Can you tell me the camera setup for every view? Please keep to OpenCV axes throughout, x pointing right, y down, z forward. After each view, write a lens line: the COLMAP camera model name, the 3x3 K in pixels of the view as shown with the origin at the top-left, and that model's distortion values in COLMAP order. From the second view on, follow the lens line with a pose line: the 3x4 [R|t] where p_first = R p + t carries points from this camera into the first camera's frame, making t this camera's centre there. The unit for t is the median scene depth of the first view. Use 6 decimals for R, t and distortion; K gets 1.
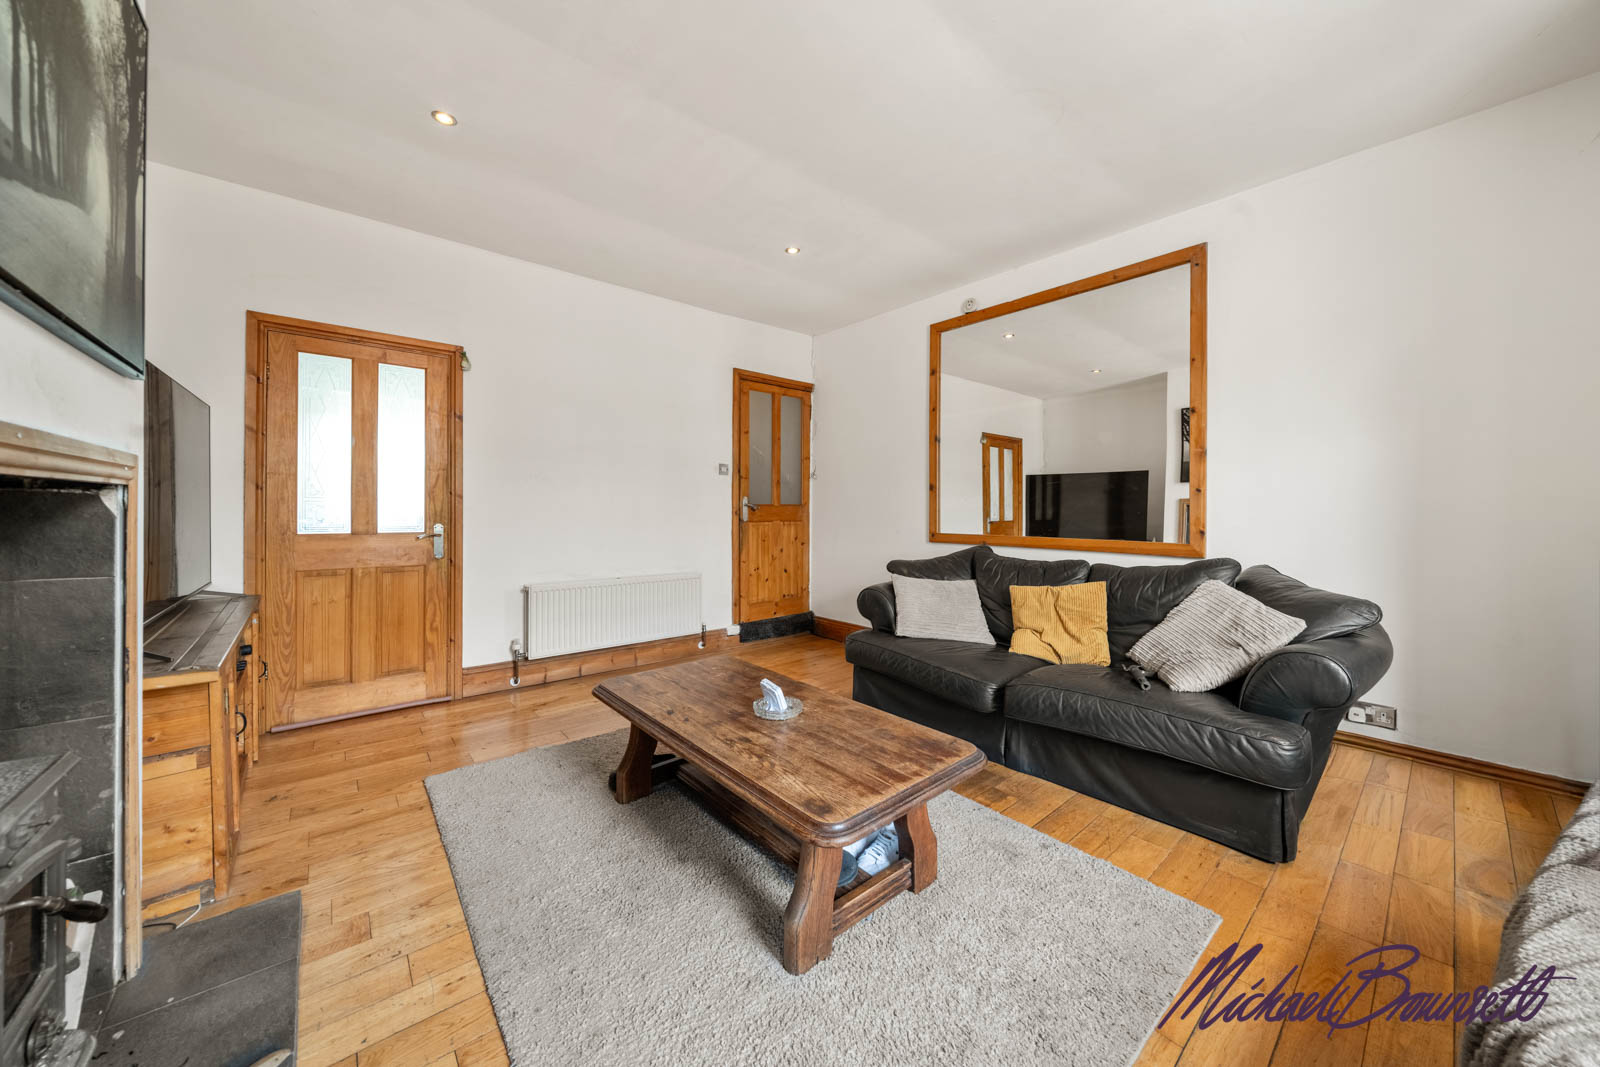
lens RADIAL K [[560.7, 0, 804.4], [0, 560.7, 506.2], [0, 0, 1]] dist [-0.007669, -0.000125]
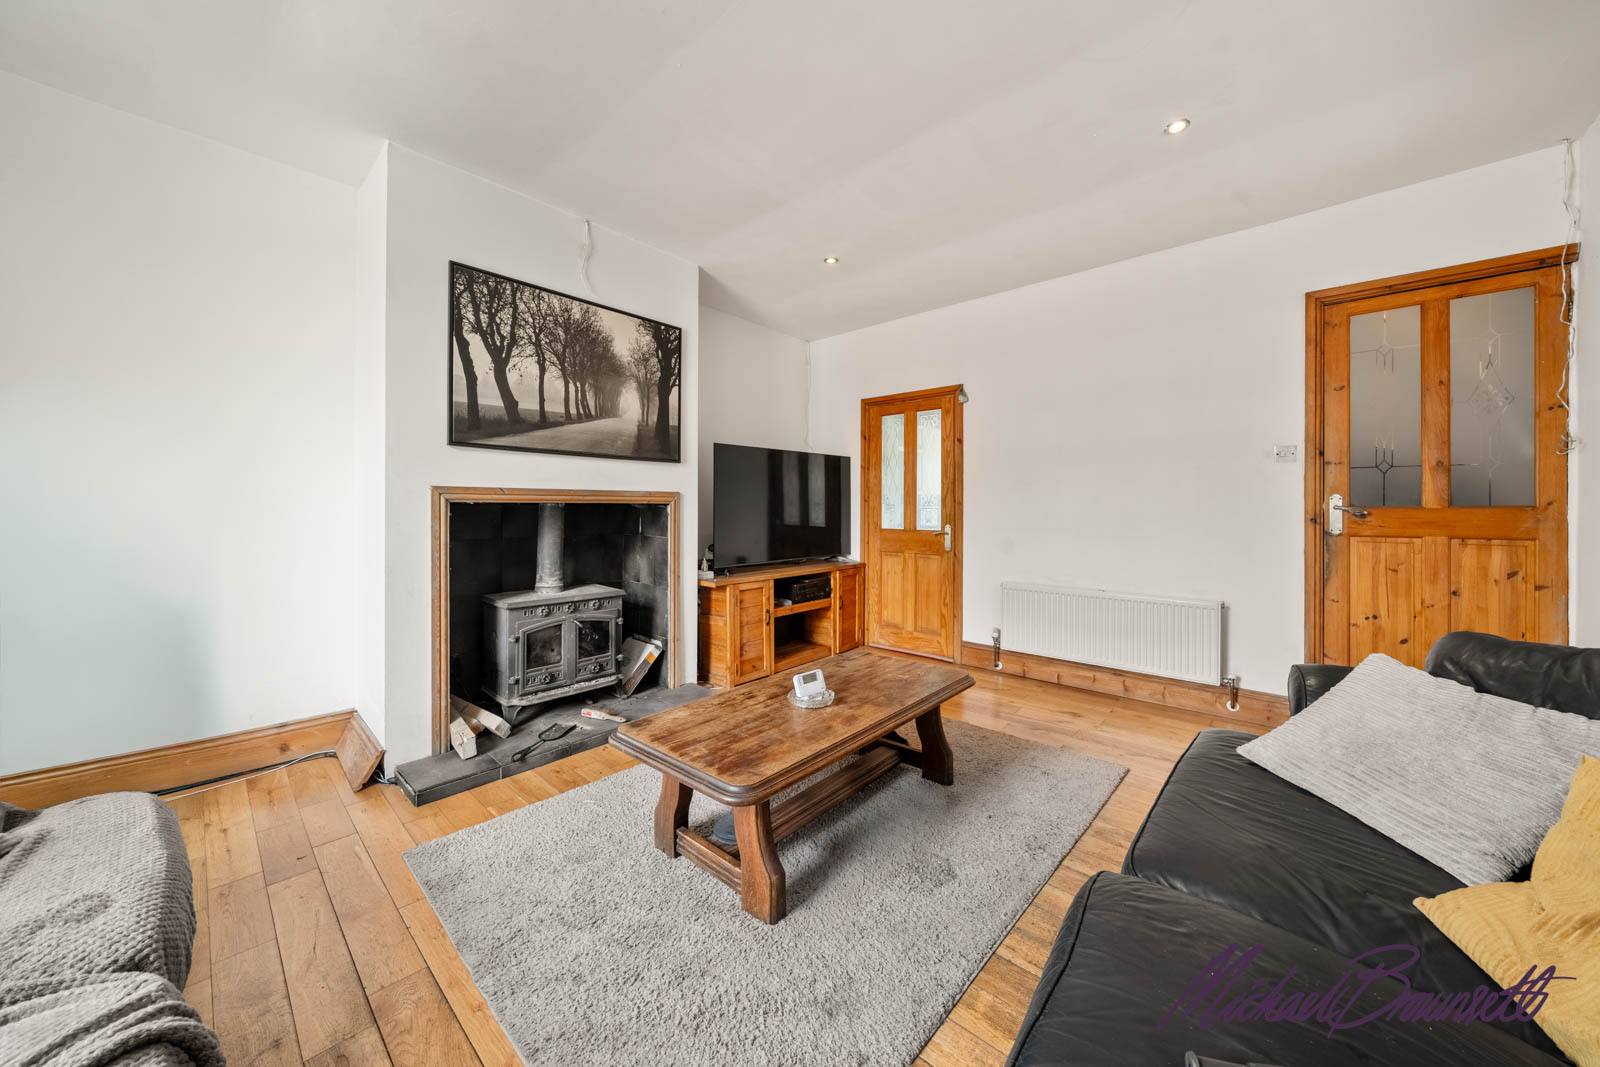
lens RADIAL K [[560.7, 0, 804.4], [0, 560.7, 506.2], [0, 0, 1]] dist [-0.007669, -0.000125]
pose [[0.131808, -0.009345, -0.991231, 0.656875], [0.002833, 0.999955, -0.009051, -0.000370], [0.991271, -0.001615, 0.131829, 0.538022]]
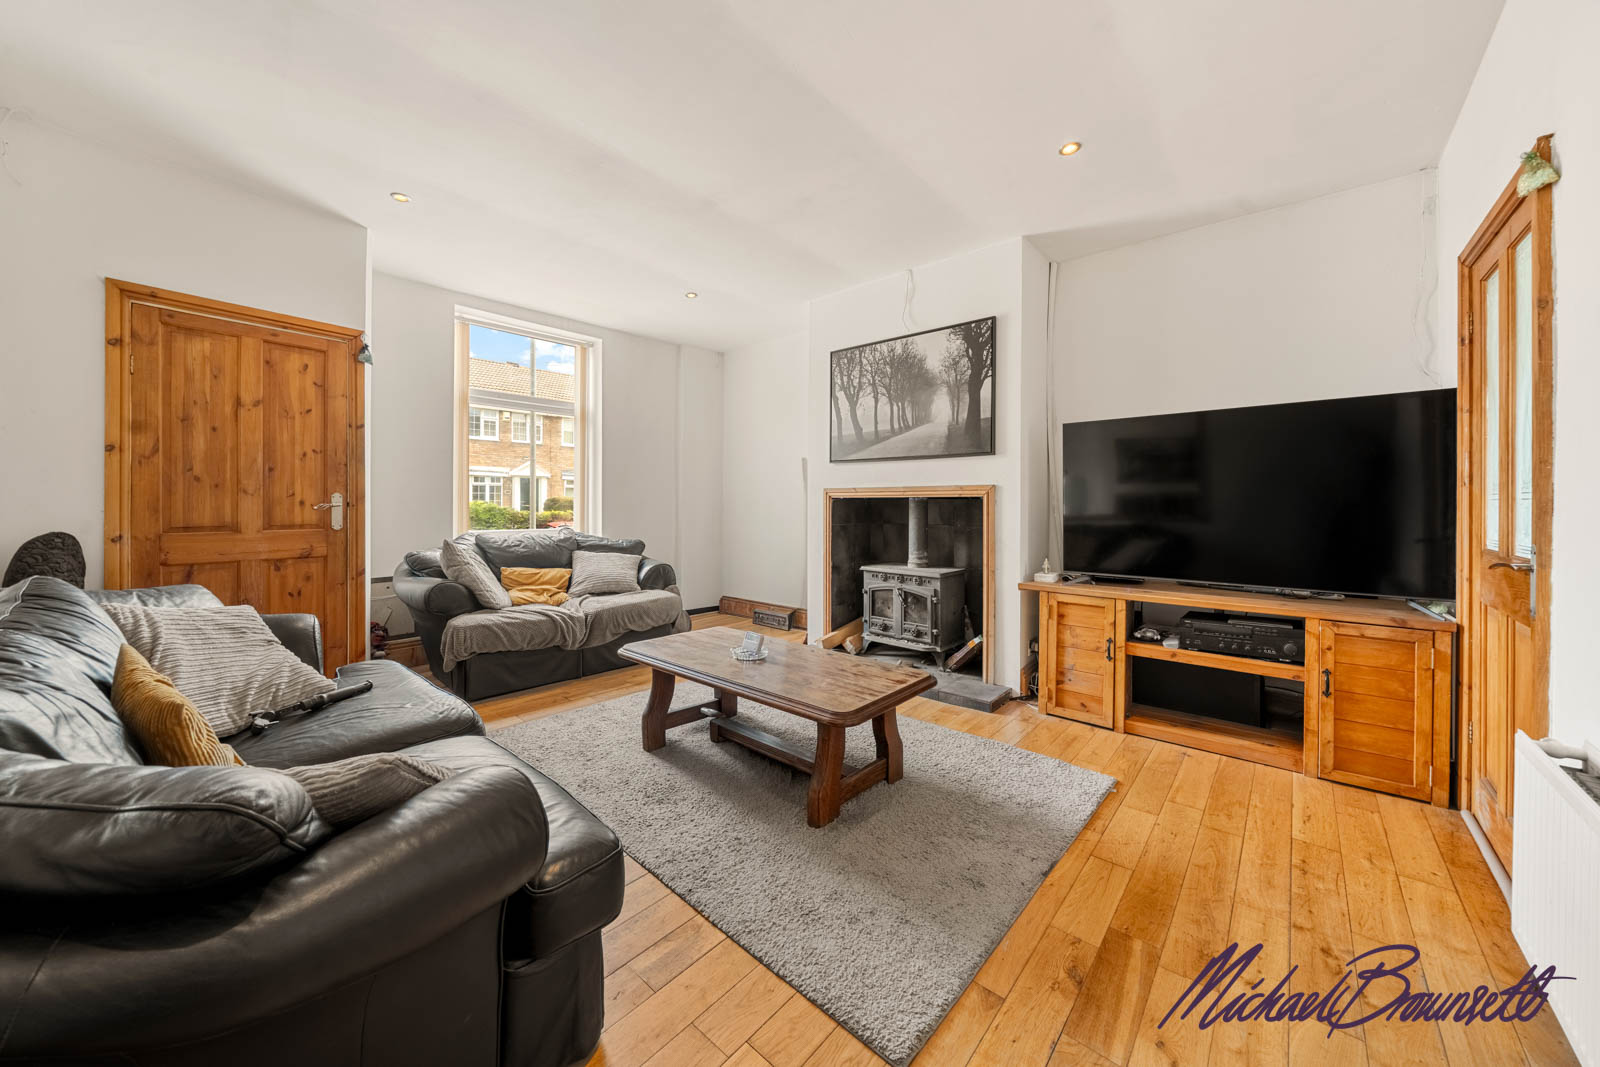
lens RADIAL K [[560.7, 0, 804.4], [0, 560.7, 506.2], [0, 0, 1]] dist [-0.007669, -0.000125]
pose [[-0.989848, -0.012328, -0.141594, 0.010638], [-0.011996, 0.999923, -0.003196, 0.010643], [0.141623, -0.001465, -0.989920, 1.498195]]
